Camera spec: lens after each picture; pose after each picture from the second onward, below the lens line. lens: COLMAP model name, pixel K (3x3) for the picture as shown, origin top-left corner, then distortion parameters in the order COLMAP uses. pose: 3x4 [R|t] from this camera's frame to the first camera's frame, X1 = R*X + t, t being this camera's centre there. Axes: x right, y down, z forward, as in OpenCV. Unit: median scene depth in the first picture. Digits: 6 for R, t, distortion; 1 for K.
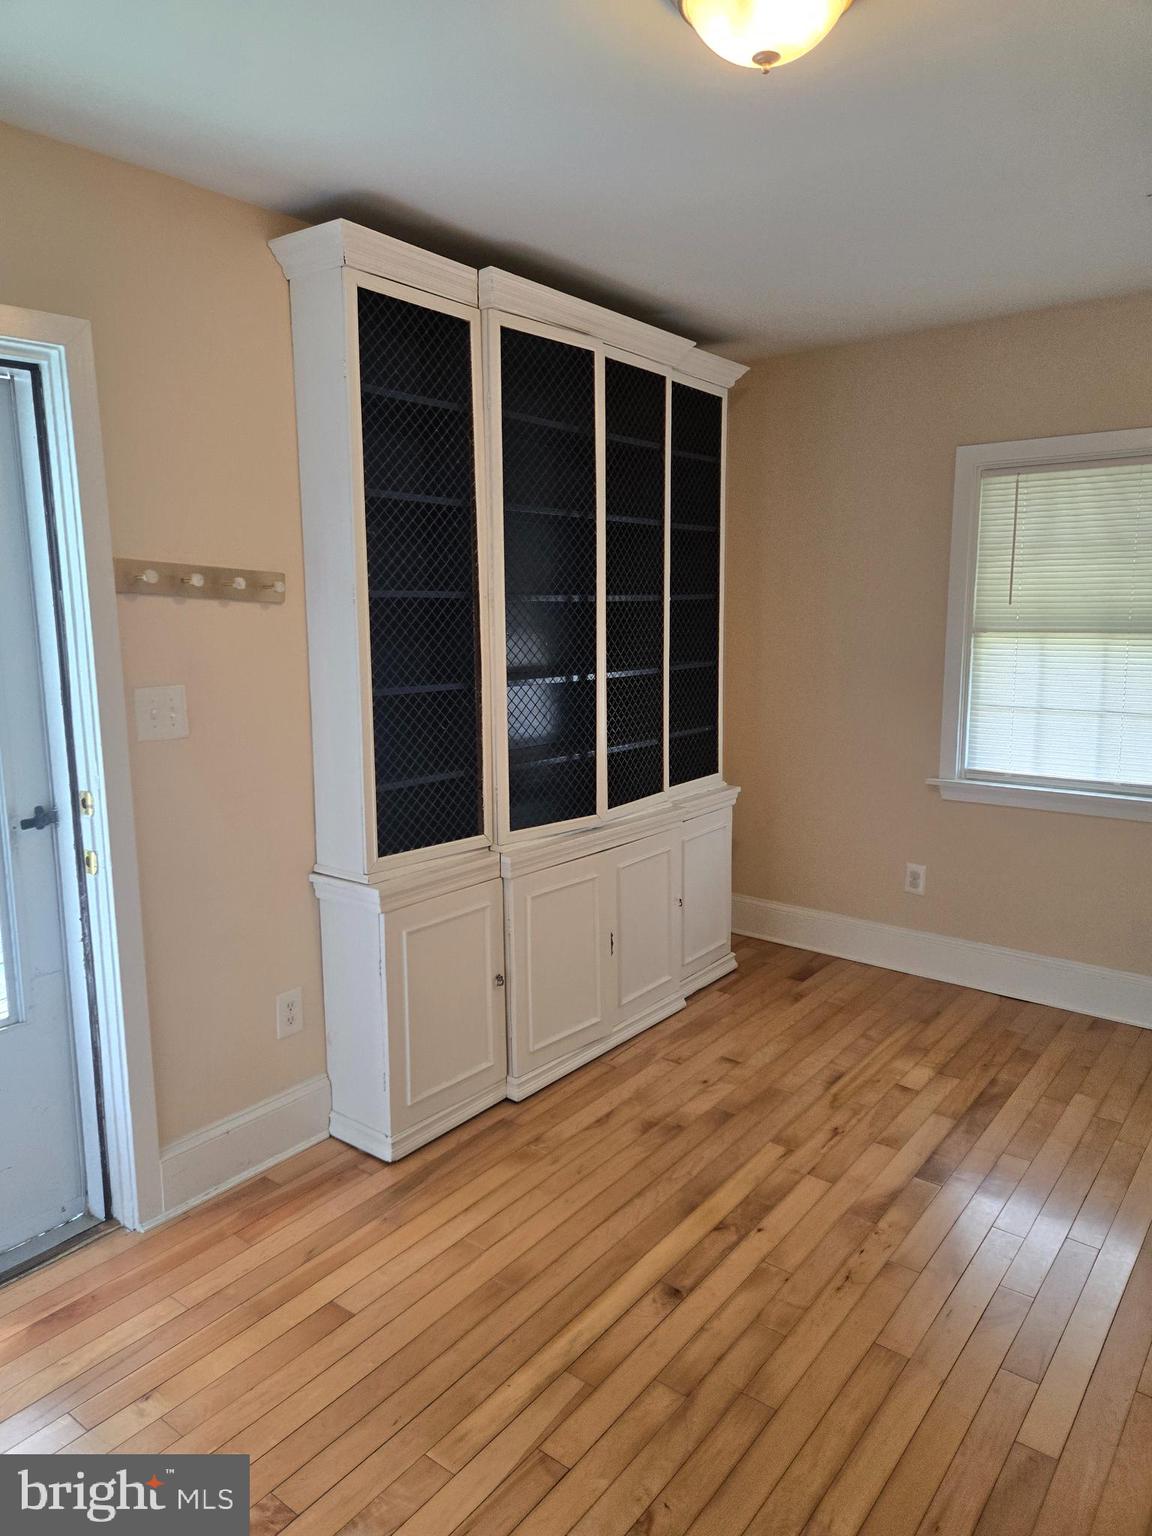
lens RADIAL K [[1030.8, 0, 575.9], [0, 1030.8, 745.9], [0, 0, 1]] dist [0.076999, -0.072948]
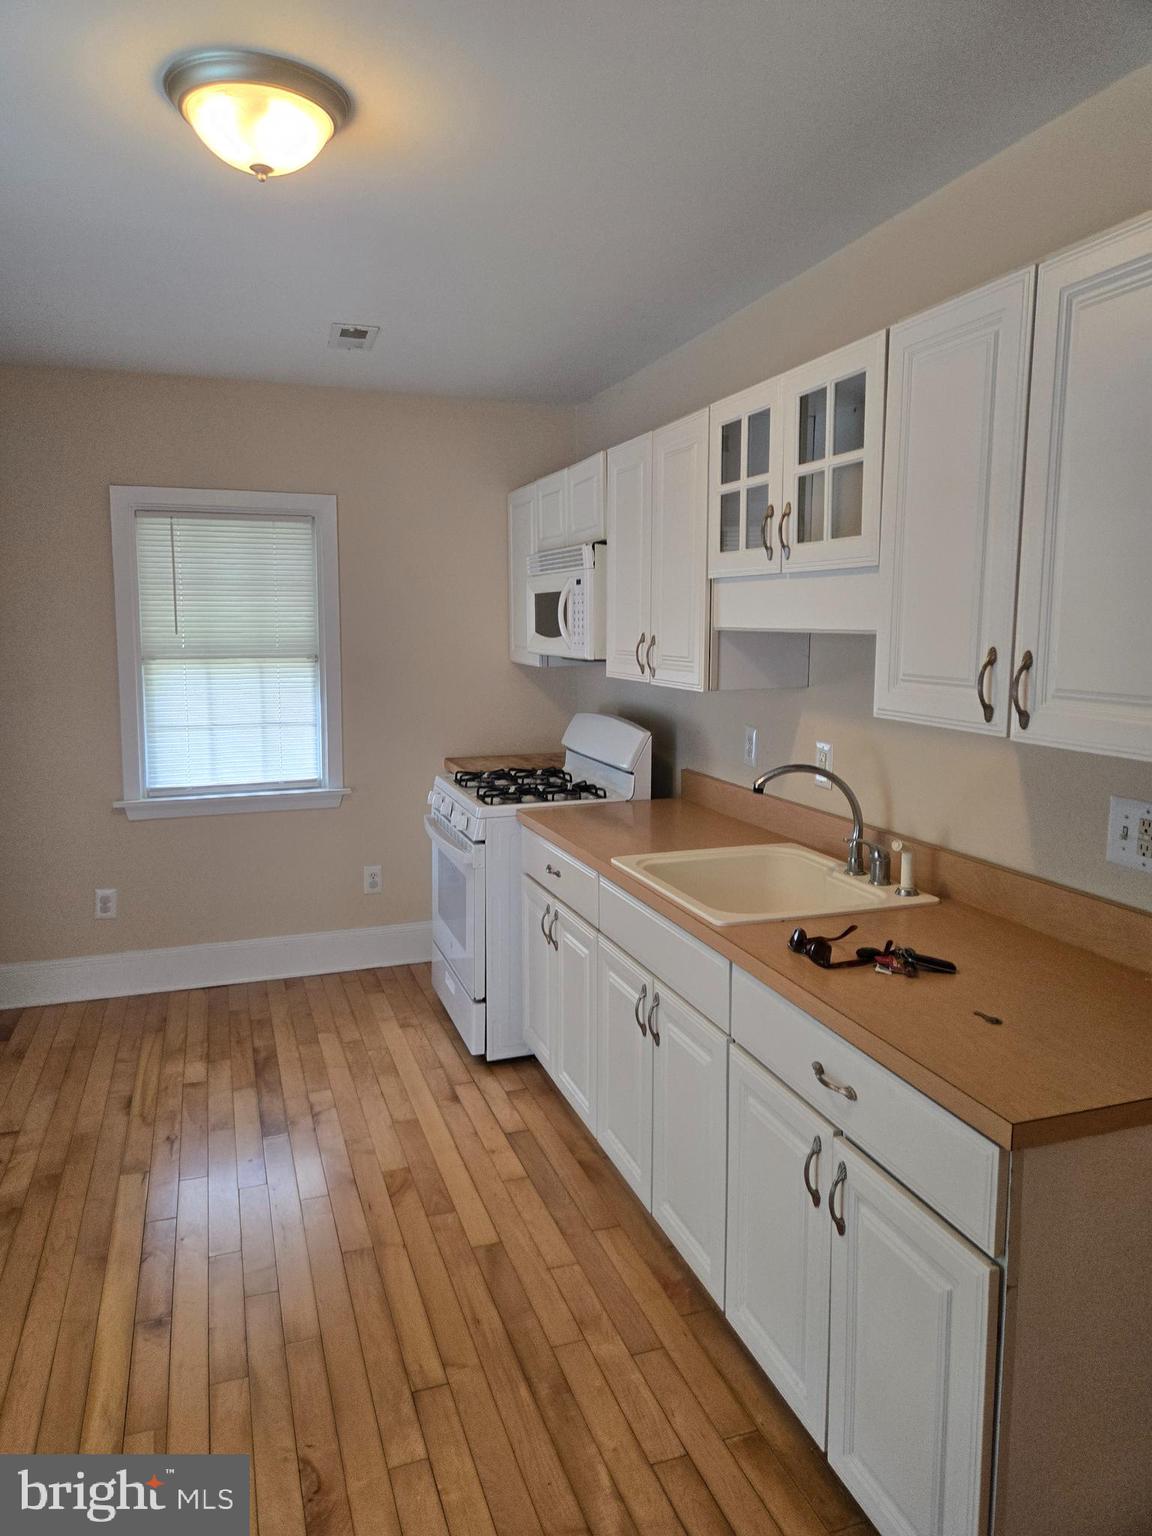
lens RADIAL K [[1030.8, 0, 575.9], [0, 1030.8, 745.9], [0, 0, 1]] dist [0.076999, -0.072948]
pose [[0.549595, -0.095162, 0.829993, -0.313869], [0.120213, 0.992160, 0.034153, -0.005522], [-0.826737, 0.081006, 0.556727, 0.048705]]
